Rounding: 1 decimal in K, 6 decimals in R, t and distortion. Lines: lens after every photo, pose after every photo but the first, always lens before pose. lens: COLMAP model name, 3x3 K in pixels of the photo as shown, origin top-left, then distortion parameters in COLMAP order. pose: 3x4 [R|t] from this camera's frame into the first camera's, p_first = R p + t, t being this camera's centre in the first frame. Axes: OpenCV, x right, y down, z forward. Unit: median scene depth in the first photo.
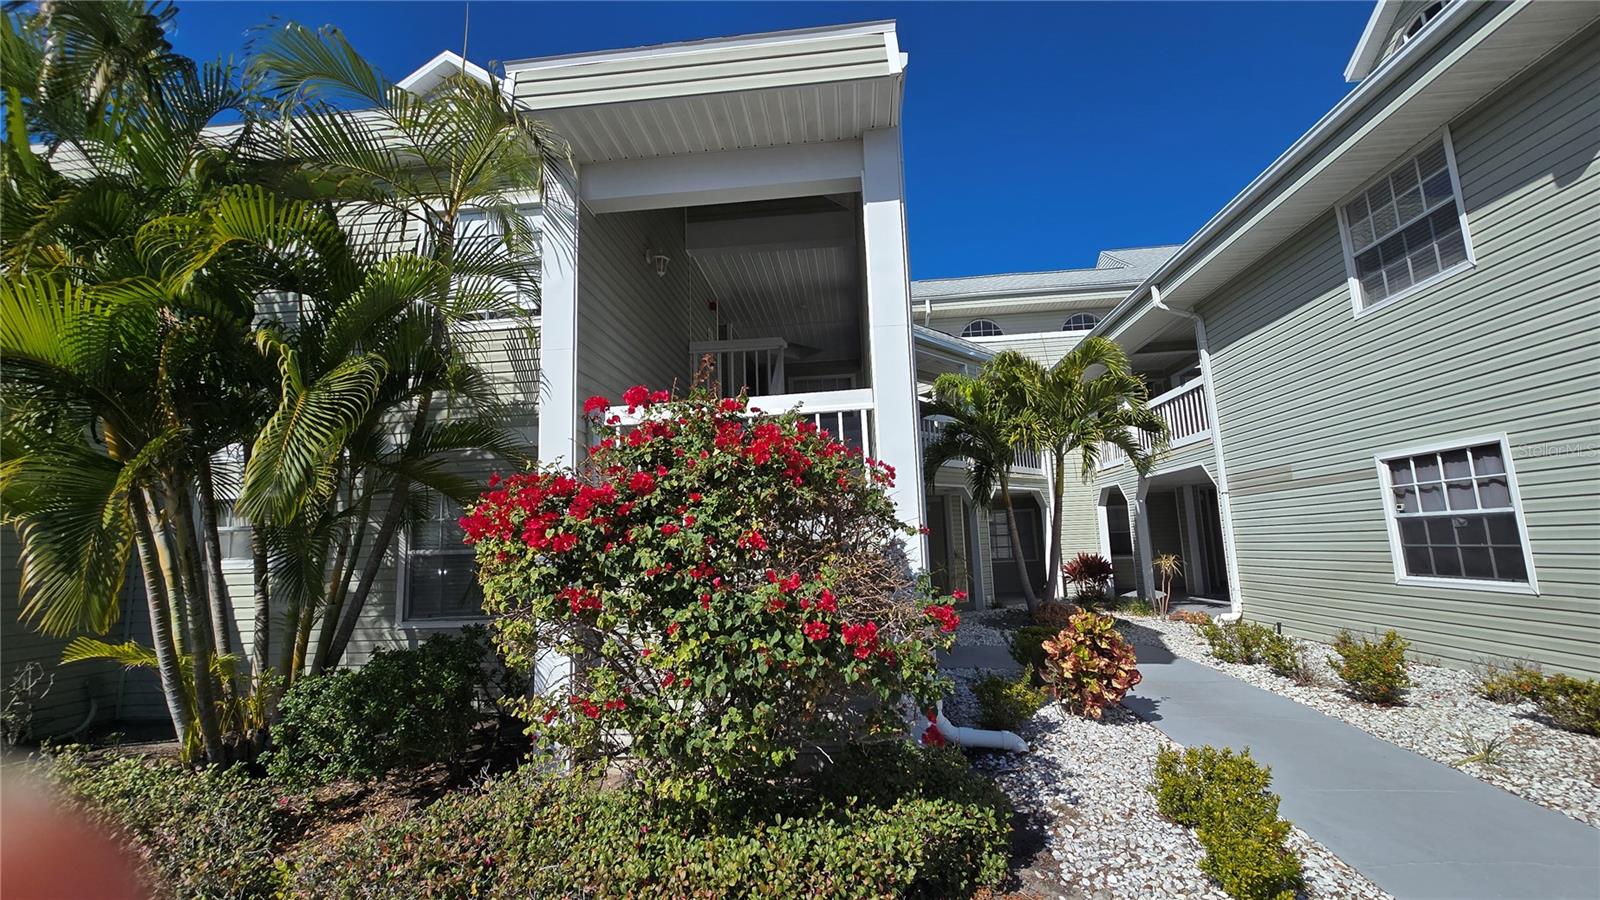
lens RADIAL K [[653.9, 0, 796.5], [0, 653.9, 455.6], [0, 0, 1]] dist [-0.001536, 0.000269]
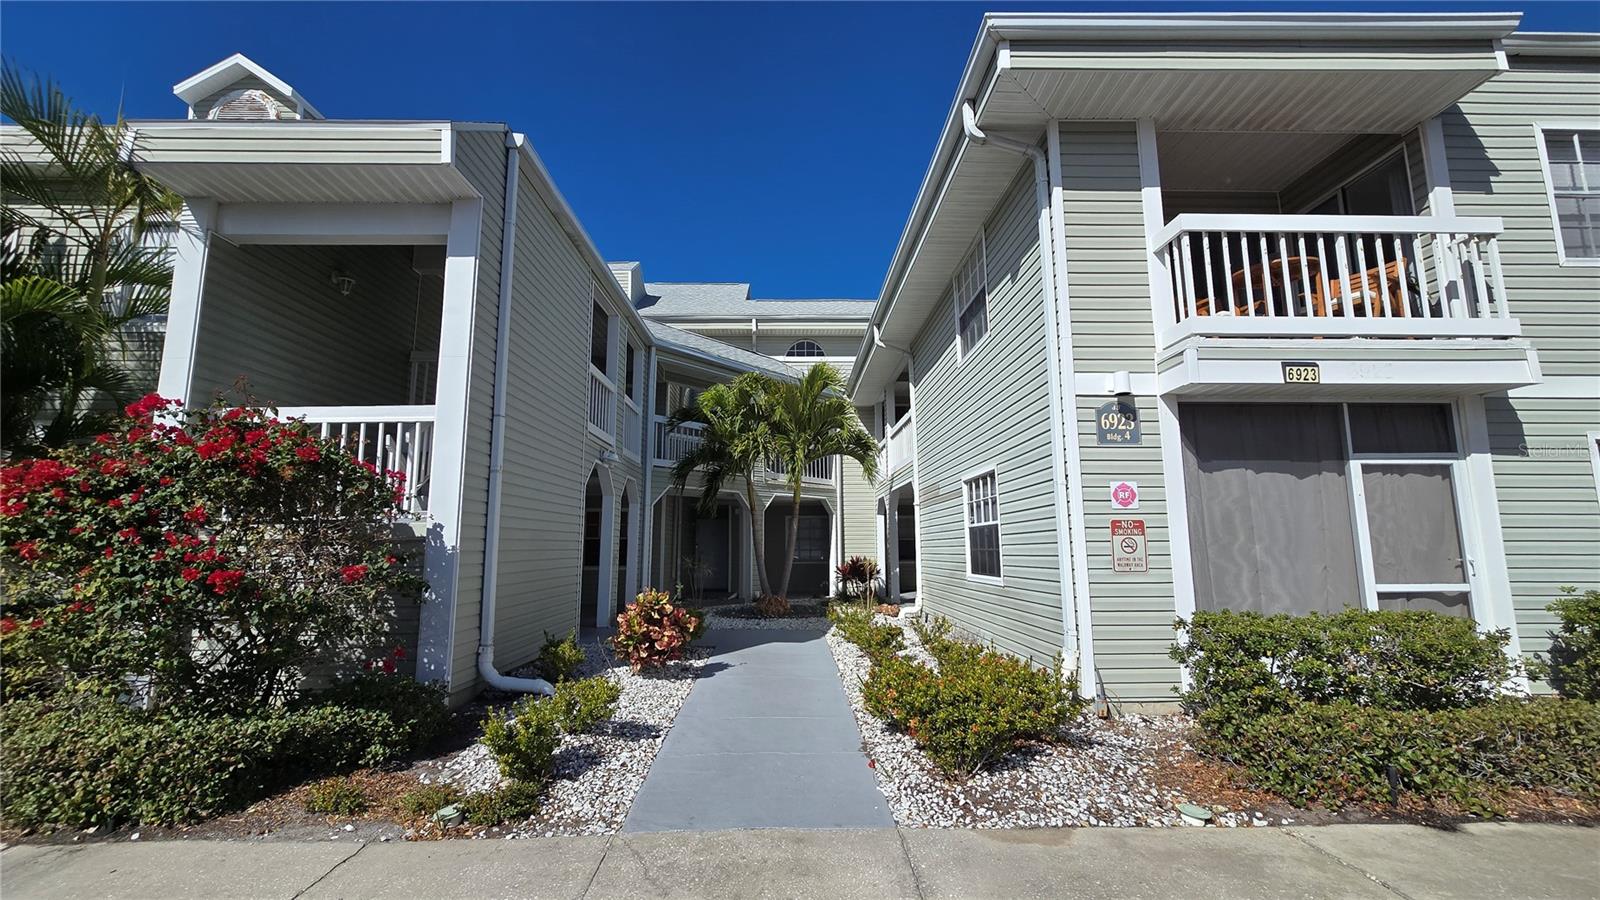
lens RADIAL K [[653.9, 0, 796.5], [0, 653.9, 455.6], [0, 0, 1]] dist [-0.001536, 0.000269]
pose [[0.992971, 0.044752, 0.109574, 0.456859], [-0.043959, 0.998987, -0.009644, -0.015625], [-0.109894, 0.004759, 0.993932, -0.223678]]
